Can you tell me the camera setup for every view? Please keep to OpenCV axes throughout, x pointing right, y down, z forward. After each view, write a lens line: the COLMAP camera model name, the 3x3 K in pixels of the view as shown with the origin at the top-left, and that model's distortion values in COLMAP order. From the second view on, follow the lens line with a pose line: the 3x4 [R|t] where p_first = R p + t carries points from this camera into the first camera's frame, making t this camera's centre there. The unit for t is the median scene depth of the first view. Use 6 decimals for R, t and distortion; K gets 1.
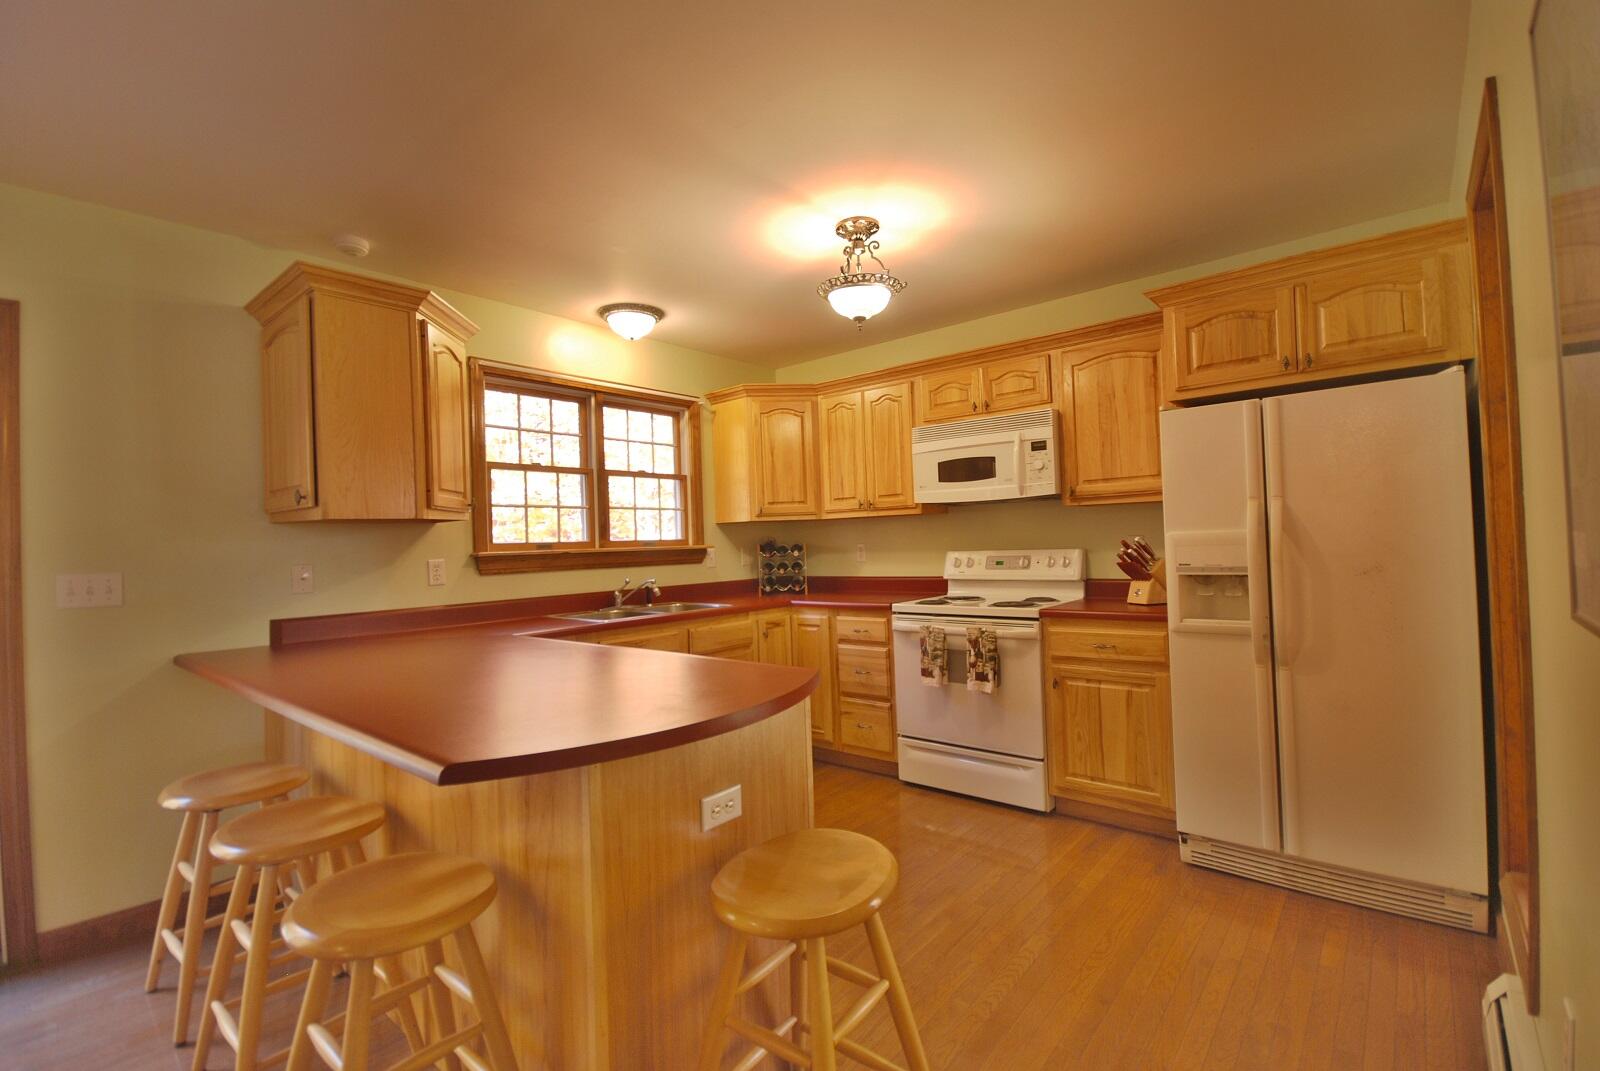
lens RADIAL K [[712.3, 0, 800.0], [0, 712.3, 535.5], [0, 0, 1]] dist [0.000933, 0.000187]
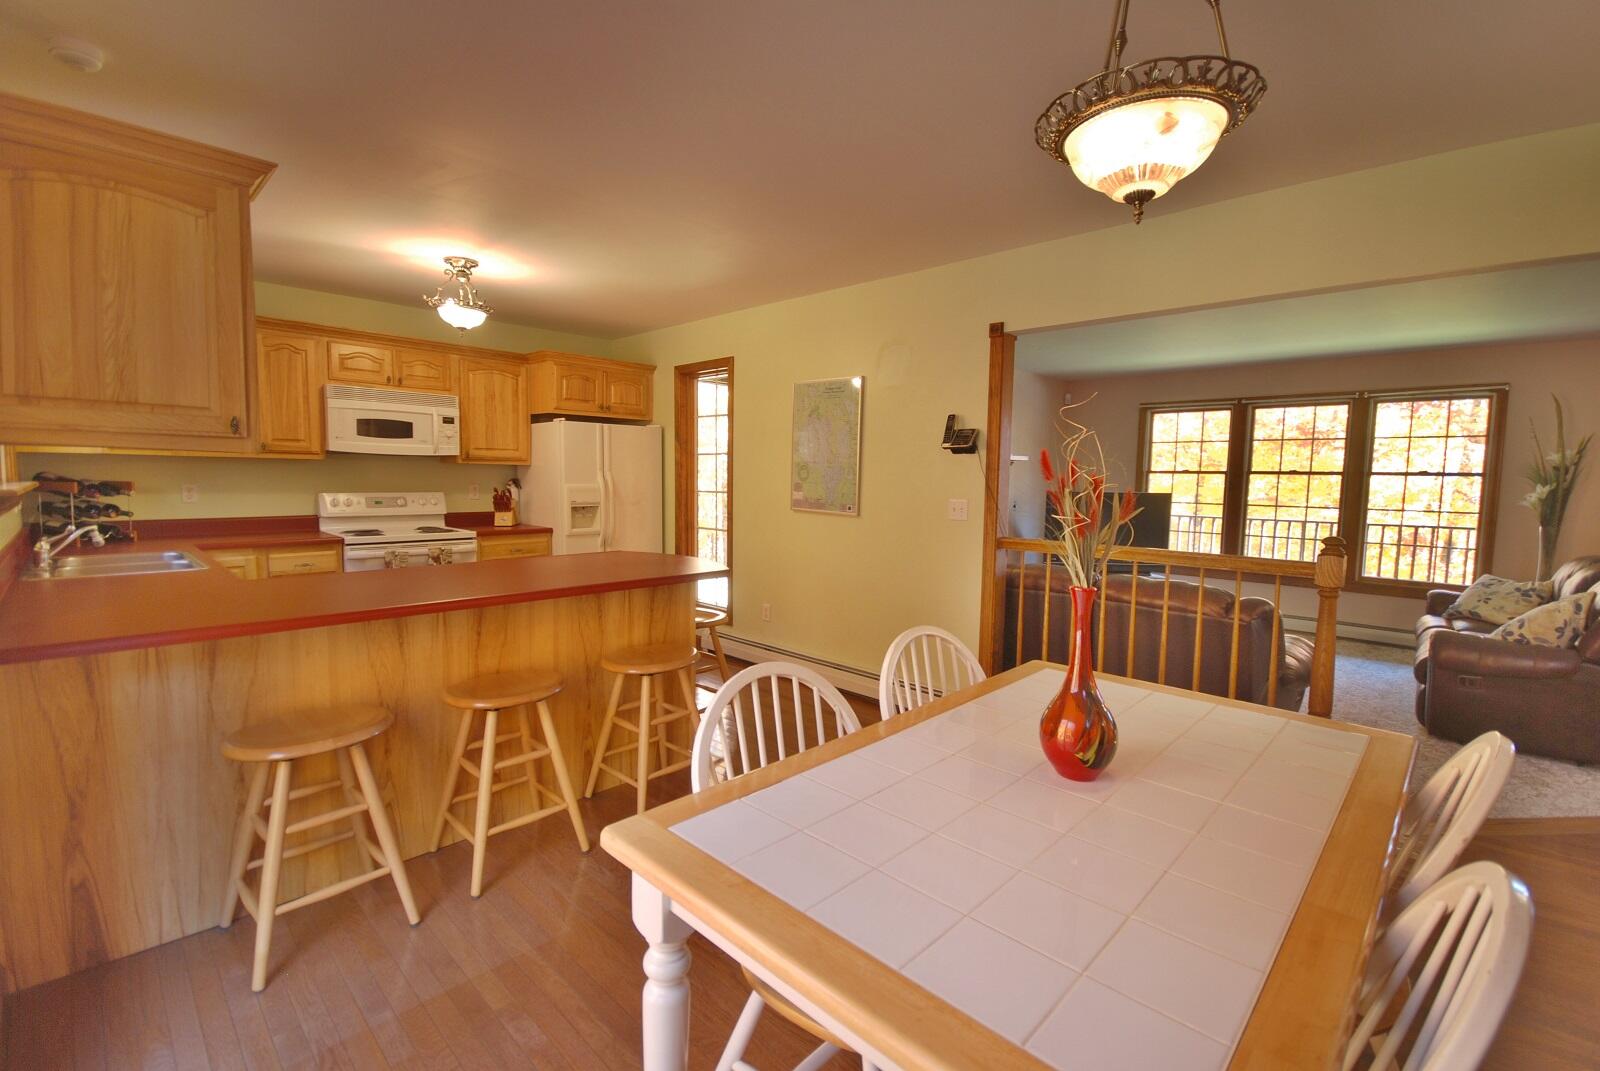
lens RADIAL K [[704.6, 0, 803.5], [0, 704.6, 535.3], [0, 0, 1]] dist [0.022429, -0.018740]
pose [[0.070460, -0.050496, 0.996236, -1.064926], [-0.028227, 0.998217, 0.052593, 0.010640], [-0.997115, -0.031827, 0.068909, 0.179348]]
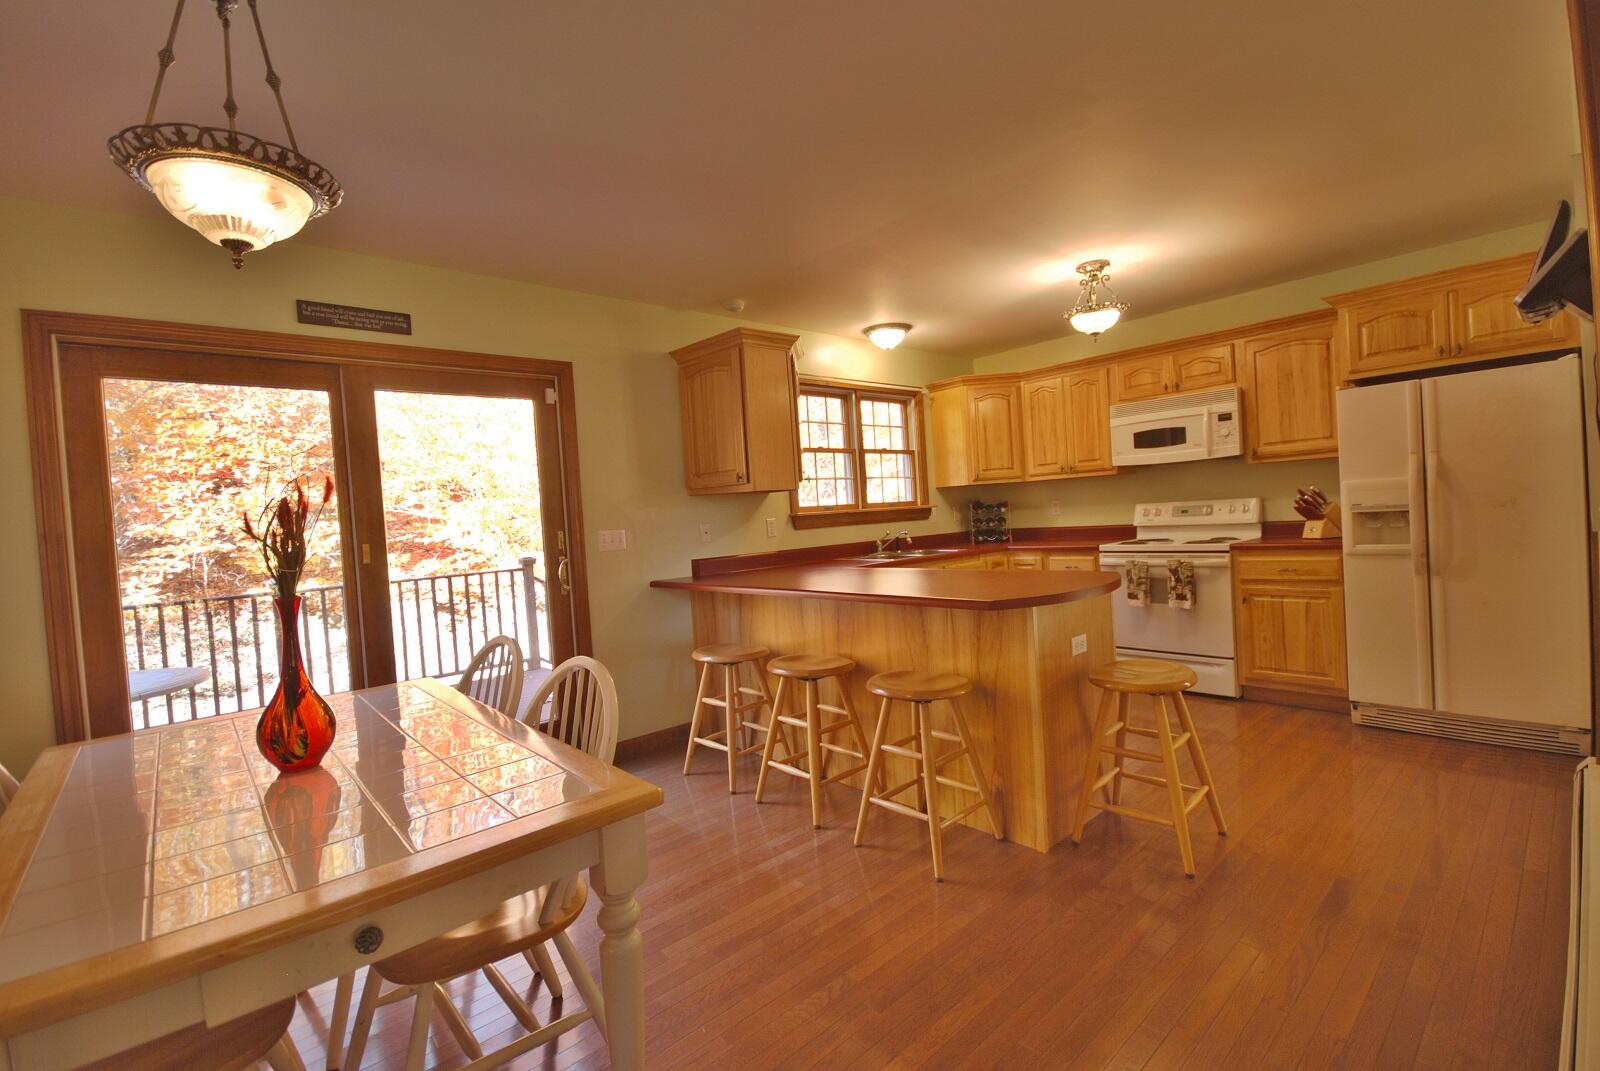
lens RADIAL K [[704.6, 0, 803.5], [0, 704.6, 535.3], [0, 0, 1]] dist [0.022429, -0.018740]
pose [[0.990308, -0.023213, -0.136935, -0.243273], [0.029575, 0.998567, 0.044610, 0.005932], [0.135703, -0.048228, 0.989575, -0.365822]]
